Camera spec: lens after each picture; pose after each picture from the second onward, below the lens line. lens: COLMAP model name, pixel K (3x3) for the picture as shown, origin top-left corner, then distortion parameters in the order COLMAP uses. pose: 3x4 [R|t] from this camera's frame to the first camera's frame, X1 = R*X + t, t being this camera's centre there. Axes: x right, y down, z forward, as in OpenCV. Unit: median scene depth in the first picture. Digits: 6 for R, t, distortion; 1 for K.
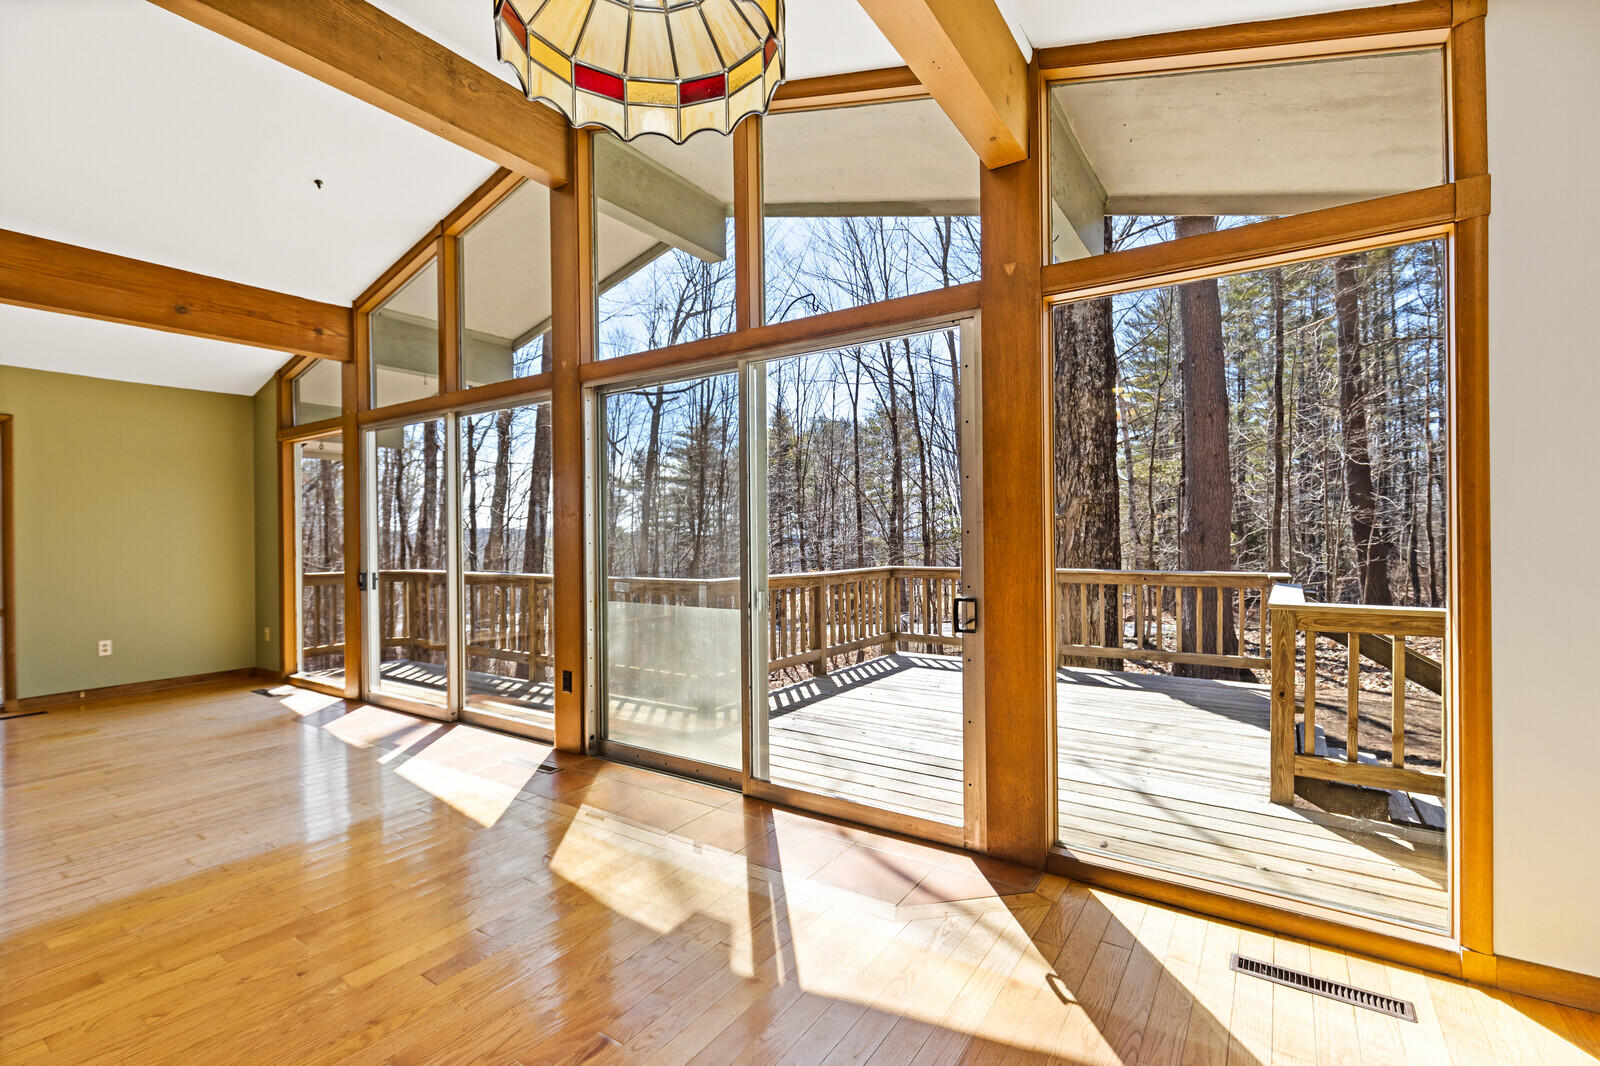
lens RADIAL K [[721.5, 0, 798.7], [0, 721.5, 539.9], [0, 0, 1]] dist [-0.000453, -0.001470]
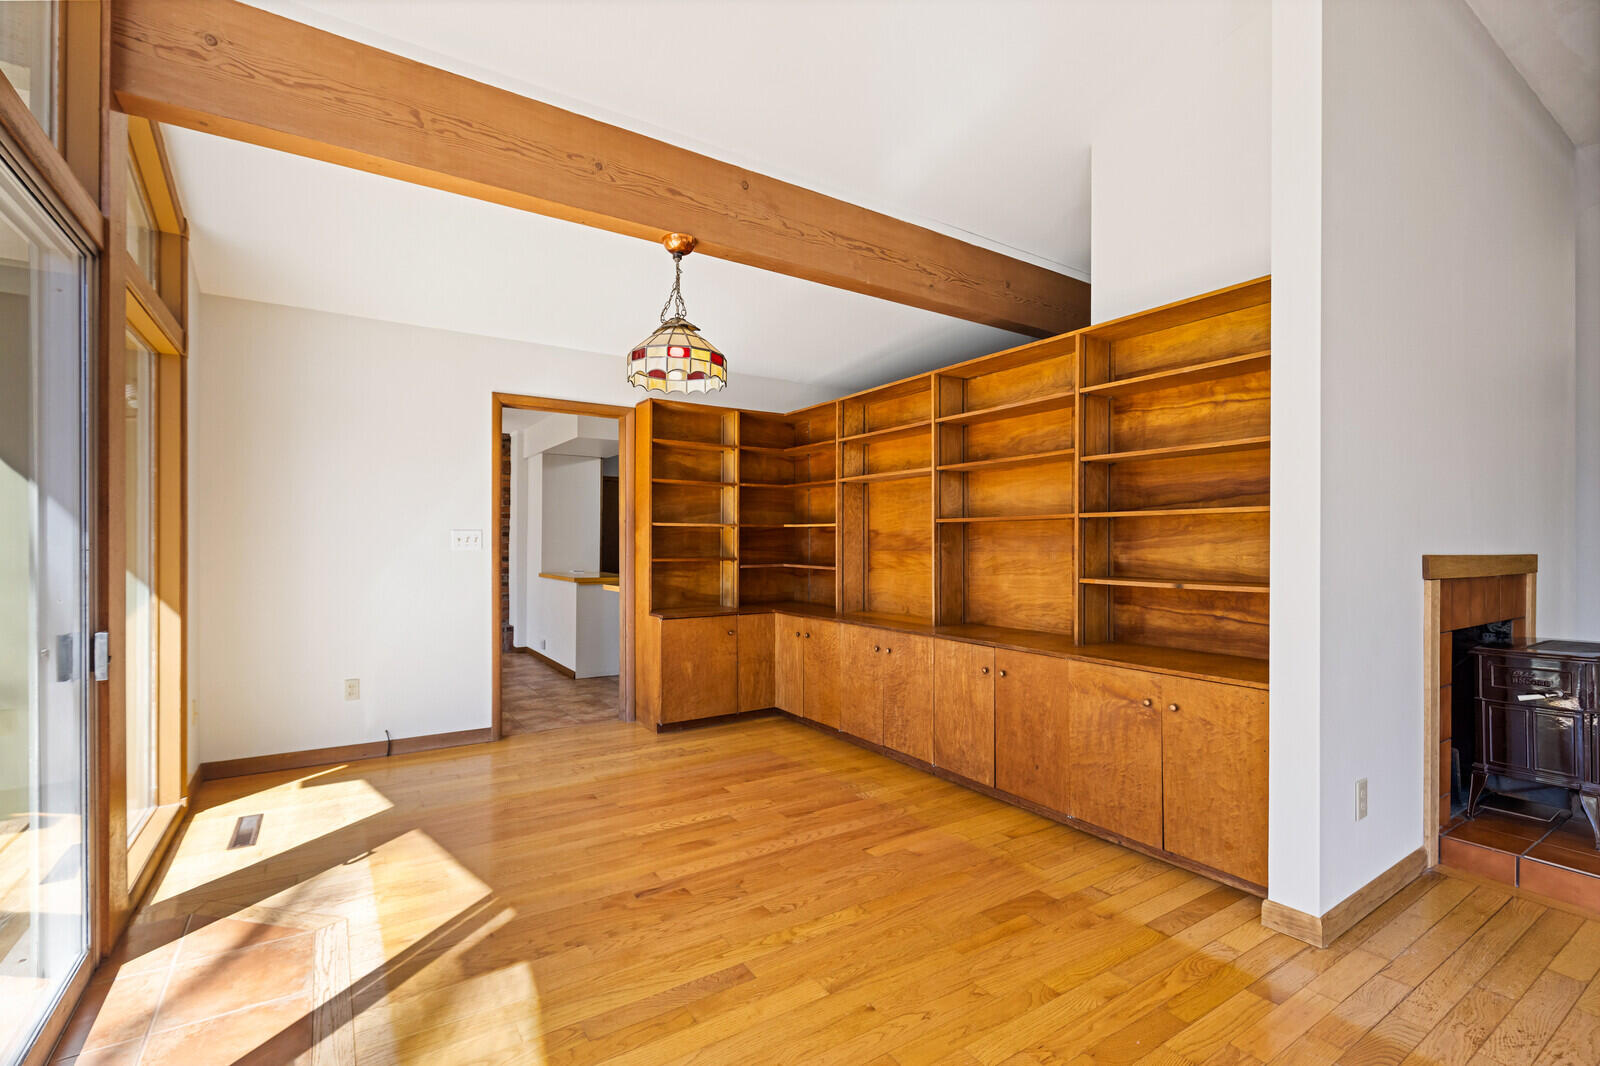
lens RADIAL K [[721.5, 0, 802.3], [0, 721.5, 543.4], [0, 0, 1]] dist [-0.000453, -0.001470]
pose [[-0.920306, 0.005903, 0.391156, -0.956110], [0.001771, 0.999939, -0.010922, 0.009963], [-0.391196, -0.009358, -0.920260, 1.858476]]
